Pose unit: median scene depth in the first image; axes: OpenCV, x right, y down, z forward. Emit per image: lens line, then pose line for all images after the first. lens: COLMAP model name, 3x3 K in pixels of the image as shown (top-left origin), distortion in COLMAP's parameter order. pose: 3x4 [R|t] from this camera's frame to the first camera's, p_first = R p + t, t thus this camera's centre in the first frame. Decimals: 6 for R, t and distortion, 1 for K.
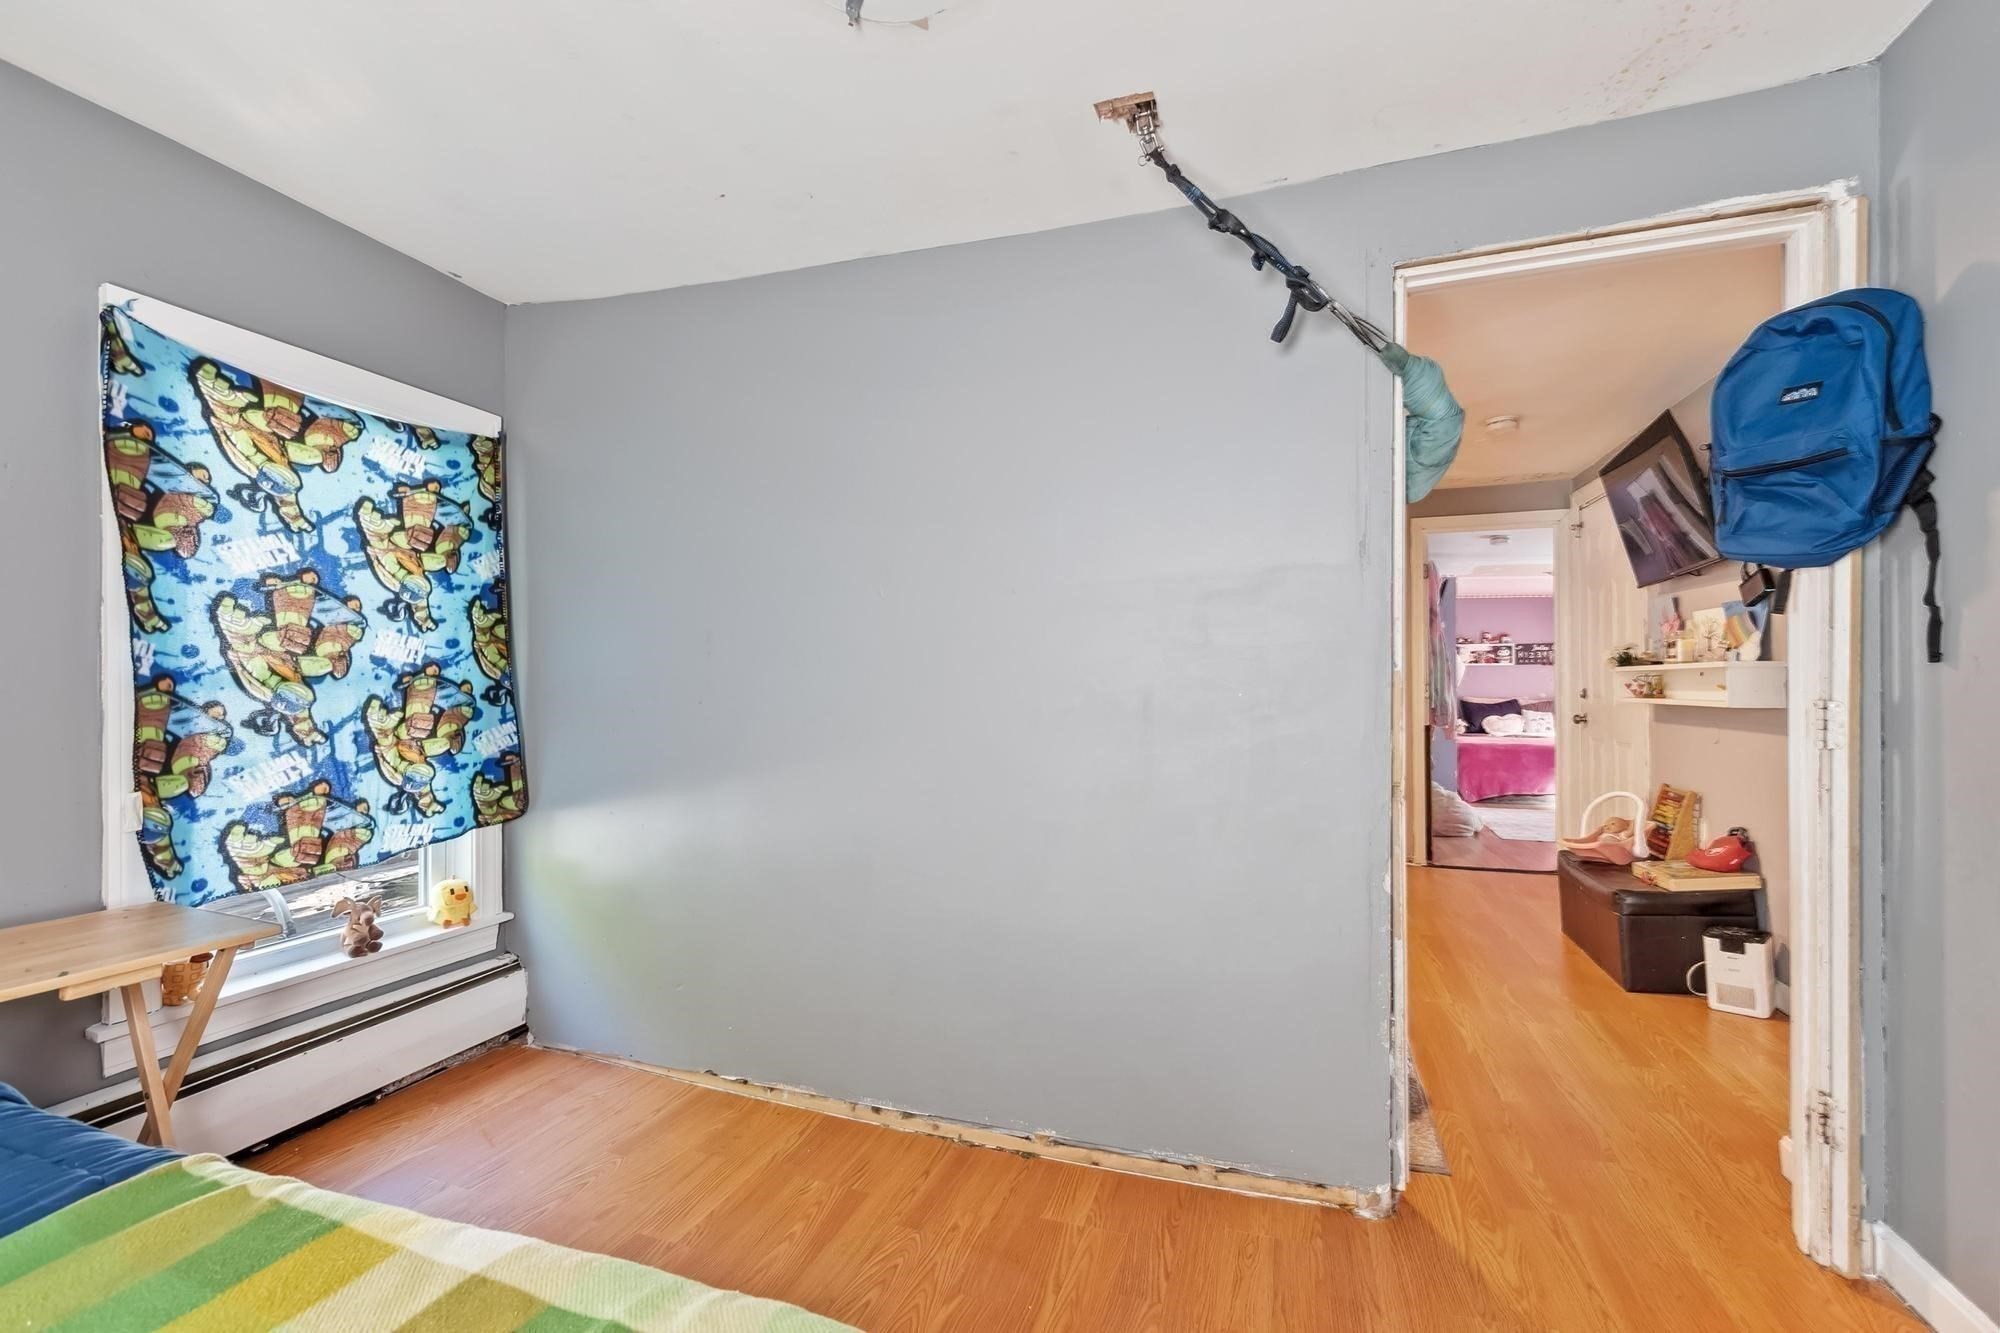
lens RADIAL K [[883.3, 0, 992.6], [0, 883.3, 675.8], [0, 0, 1]] dist [0.002732, 0.000494]
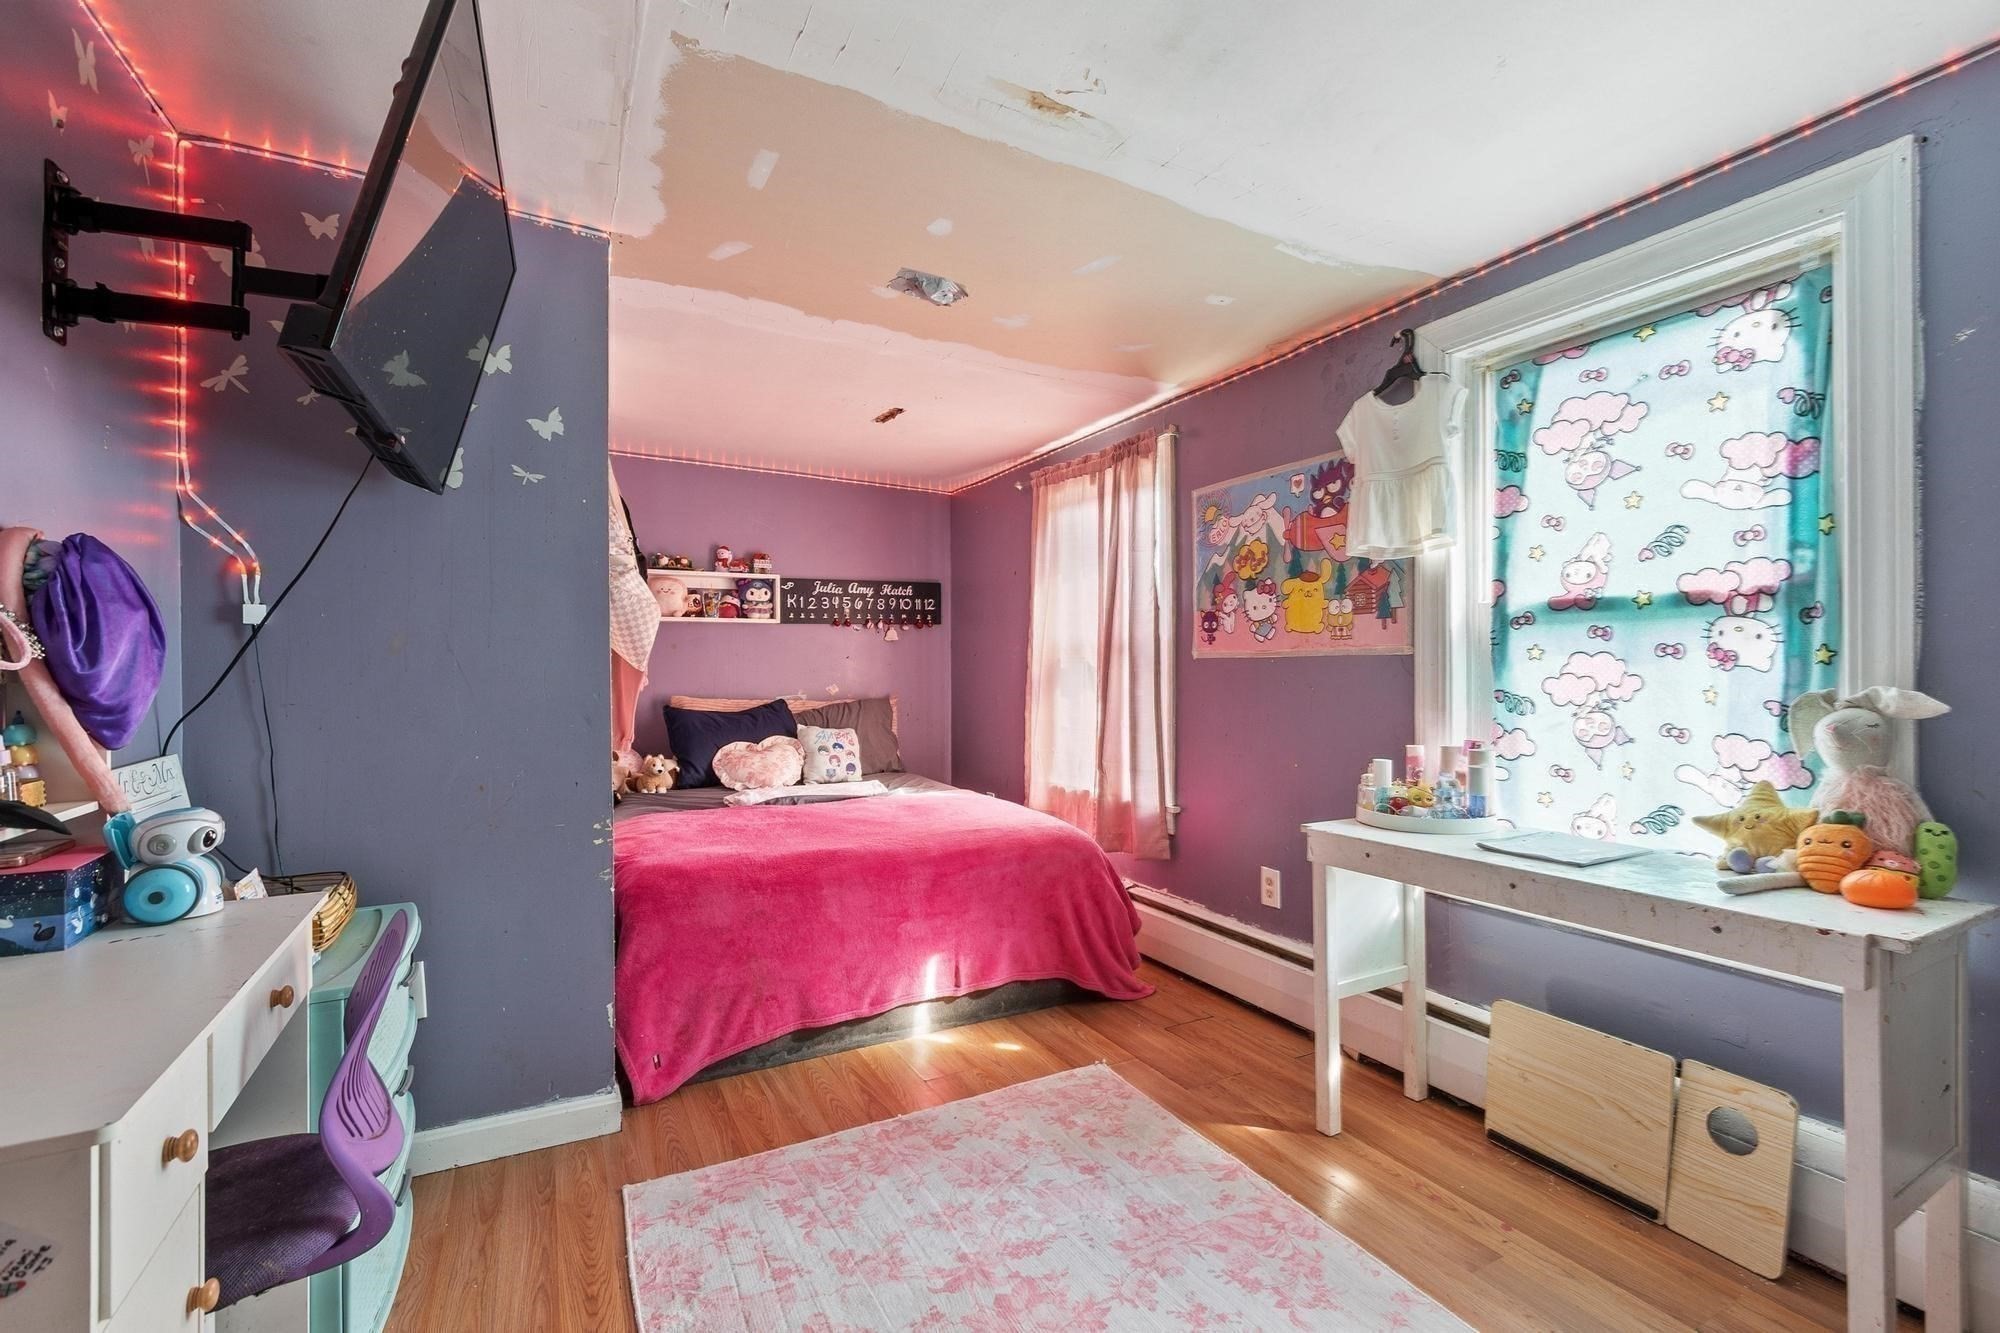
lens RADIAL K [[883.3, 0, 998.1], [0, 883.3, 669.6], [0, 0, 1]] dist [0.002732, 0.000494]
pose [[0.688341, -0.000628, 0.725387, 0.347299], [0.002600, 0.999995, -0.001602, 0.012015], [-0.725383, 0.002989, 0.688339, 0.620792]]
